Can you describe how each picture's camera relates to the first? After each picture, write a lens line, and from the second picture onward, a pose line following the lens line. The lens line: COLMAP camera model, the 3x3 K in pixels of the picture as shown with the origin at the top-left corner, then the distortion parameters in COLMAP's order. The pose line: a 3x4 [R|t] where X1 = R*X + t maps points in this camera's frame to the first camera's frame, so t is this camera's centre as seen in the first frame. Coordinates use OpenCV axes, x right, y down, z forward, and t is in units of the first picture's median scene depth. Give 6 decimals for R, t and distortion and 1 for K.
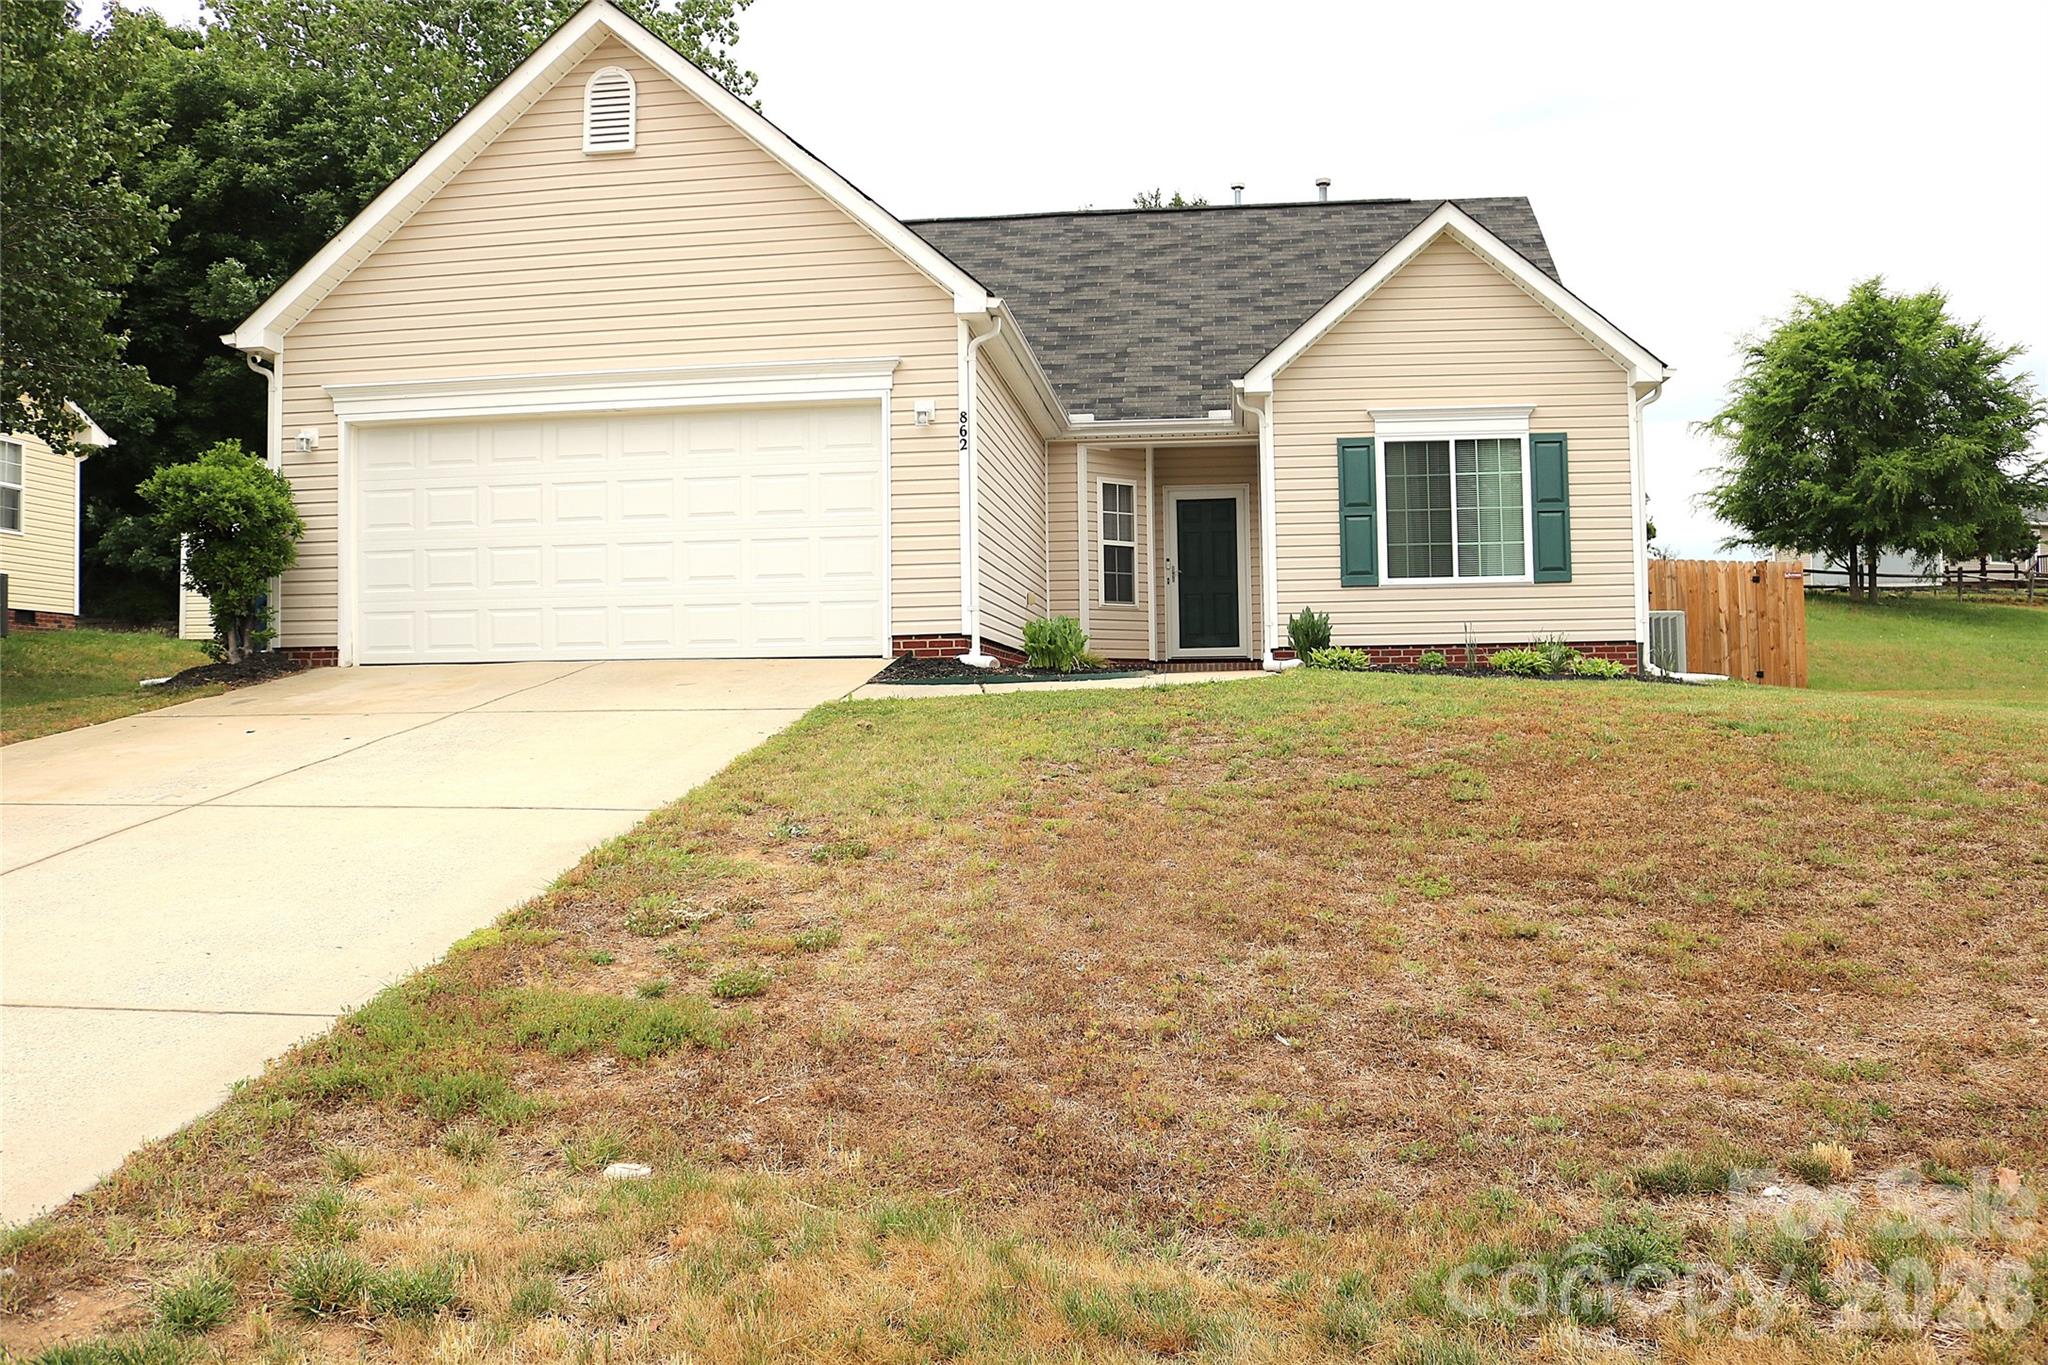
lens RADIAL K [[1709.7, 0, 1024.0], [0, 1709.7, 682.5], [0, 0, 1]] dist [-0.153293, 0.110737]
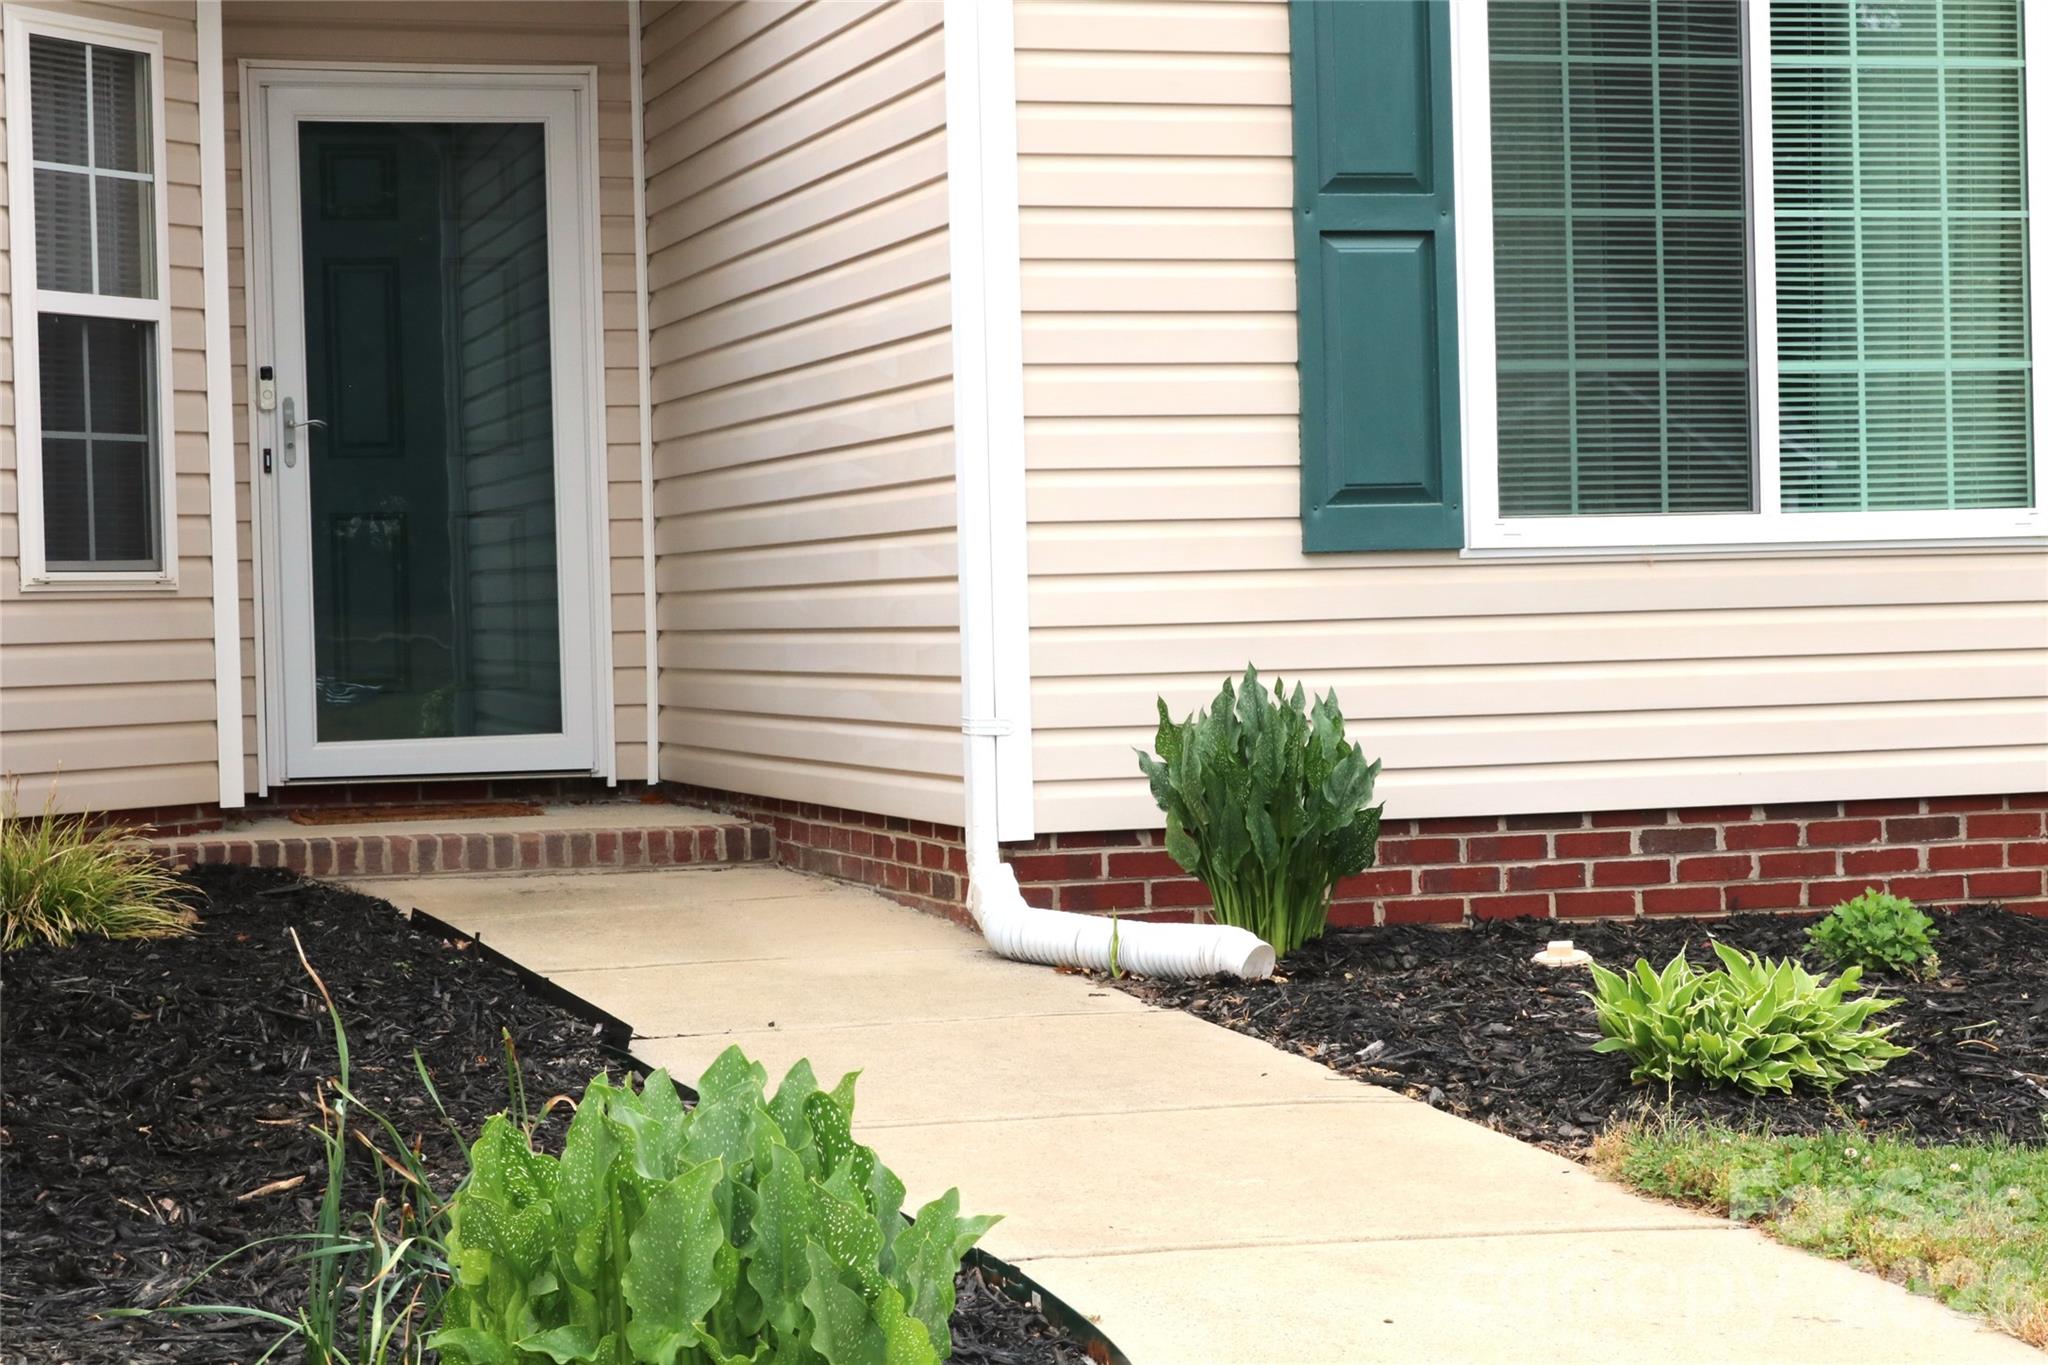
lens RADIAL K [[4317.5, 0, 1024.0], [0, 4317.5, 682.5], [0, 0, 1]] dist [-0.043445, -0.279535]
pose [[0.921808, -0.011366, 0.387480, -0.054550], [0.001896, 0.999690, 0.024812, -0.045639], [-0.387642, -0.022137, 0.921544, 0.424152]]
